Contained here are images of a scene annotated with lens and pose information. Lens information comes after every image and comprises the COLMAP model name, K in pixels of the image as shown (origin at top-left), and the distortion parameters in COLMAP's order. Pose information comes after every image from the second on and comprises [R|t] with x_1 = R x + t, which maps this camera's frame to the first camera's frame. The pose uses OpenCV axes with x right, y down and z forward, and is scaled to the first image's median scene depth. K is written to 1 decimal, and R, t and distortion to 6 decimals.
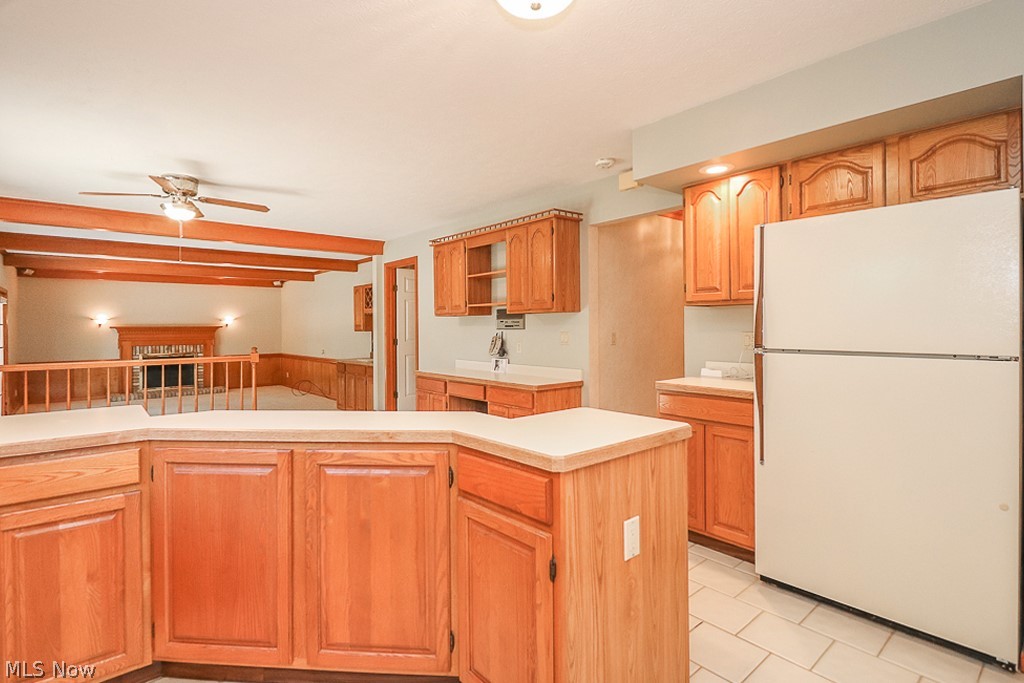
lens RADIAL K [[500.8, 0, 499.8], [0, 500.8, 326.9], [0, 0, 1]] dist [0.000539, -0.004695]
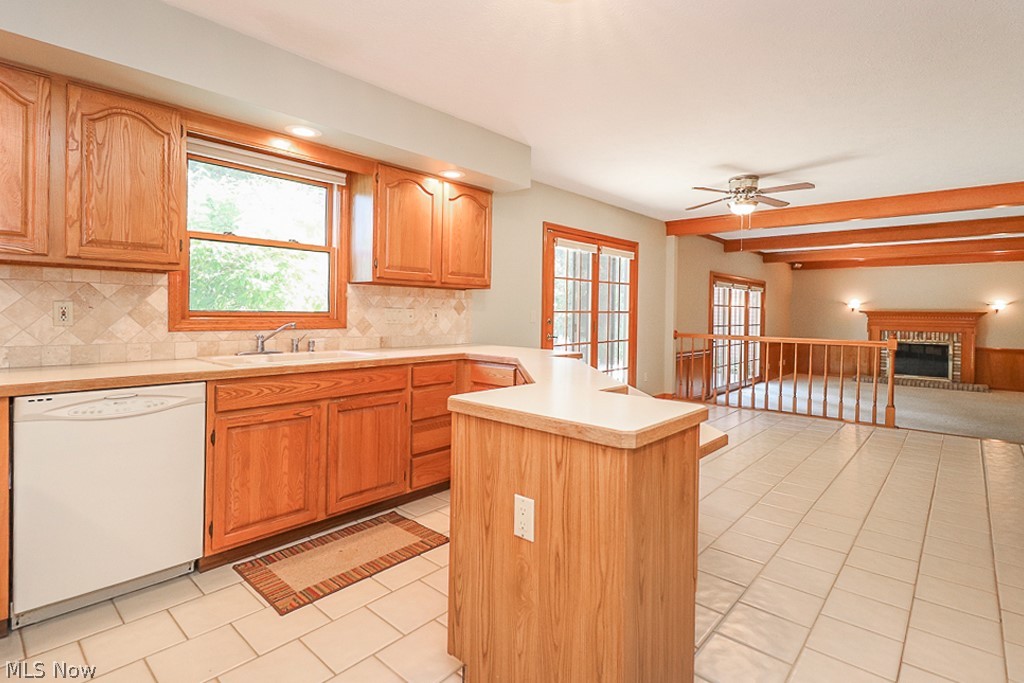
lens RADIAL K [[500.8, 0, 511.5], [0, 500.8, 313.4], [0, 0, 1]] dist [0.000539, -0.004695]
pose [[0.132195, 0.014007, -0.991125, 0.184689], [-0.016749, 0.999789, 0.011896, 0.004591], [0.991082, 0.015027, 0.132402, 0.132225]]
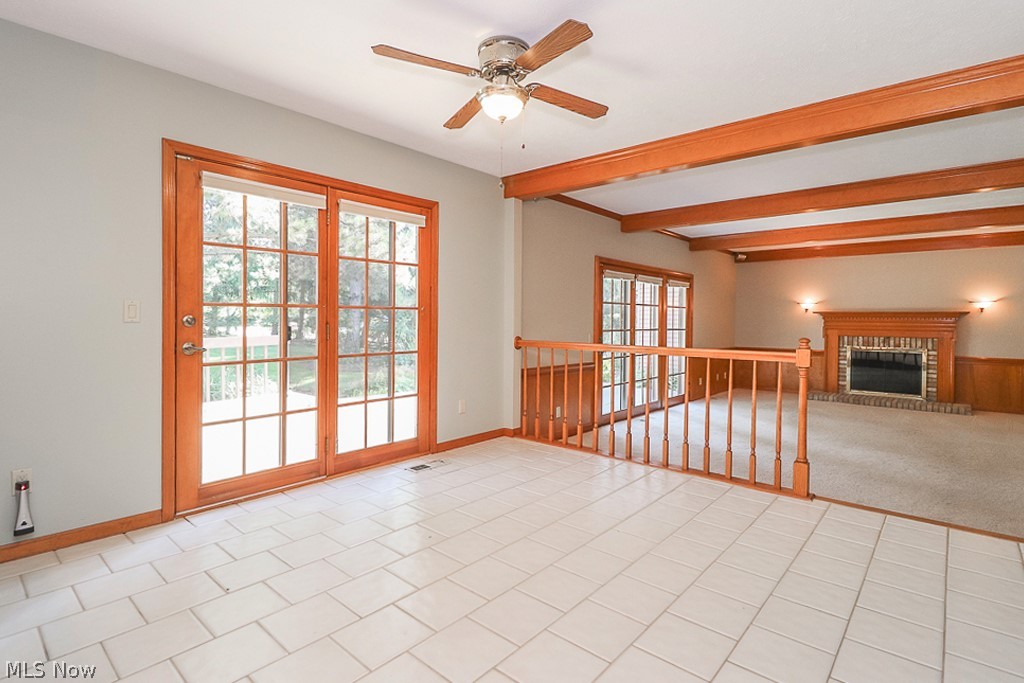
lens RADIAL K [[500.8, 0, 511.9], [0, 500.8, 324.5], [0, 0, 1]] dist [0.000539, -0.004695]
pose [[0.145342, 0.018653, -0.989206, -0.007328], [-0.011980, 0.999782, 0.017092, 0.013617], [0.989309, 0.009366, 0.145534, 0.381799]]
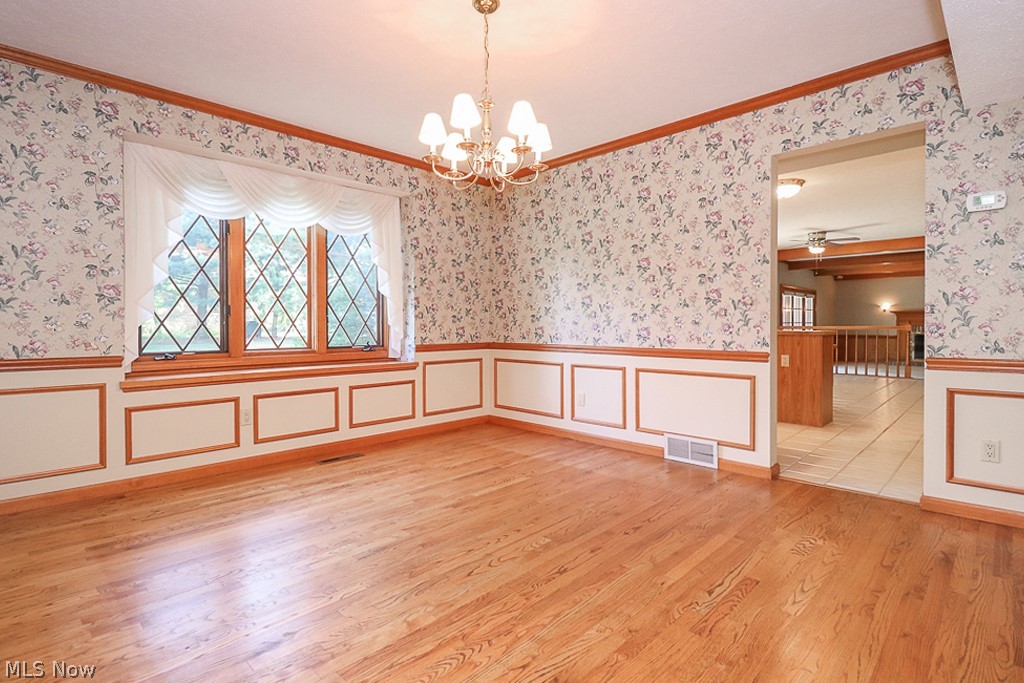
lens RADIAL K [[500.8, 0, 510.2], [0, 500.8, 322.1], [0, 0, 1]] dist [0.000539, -0.004695]
pose [[0.085053, 0.006833, -0.996353, 0.534245], [-0.002332, 0.999975, 0.006659, 0.022876], [0.996374, 0.001757, 0.085066, -0.172643]]
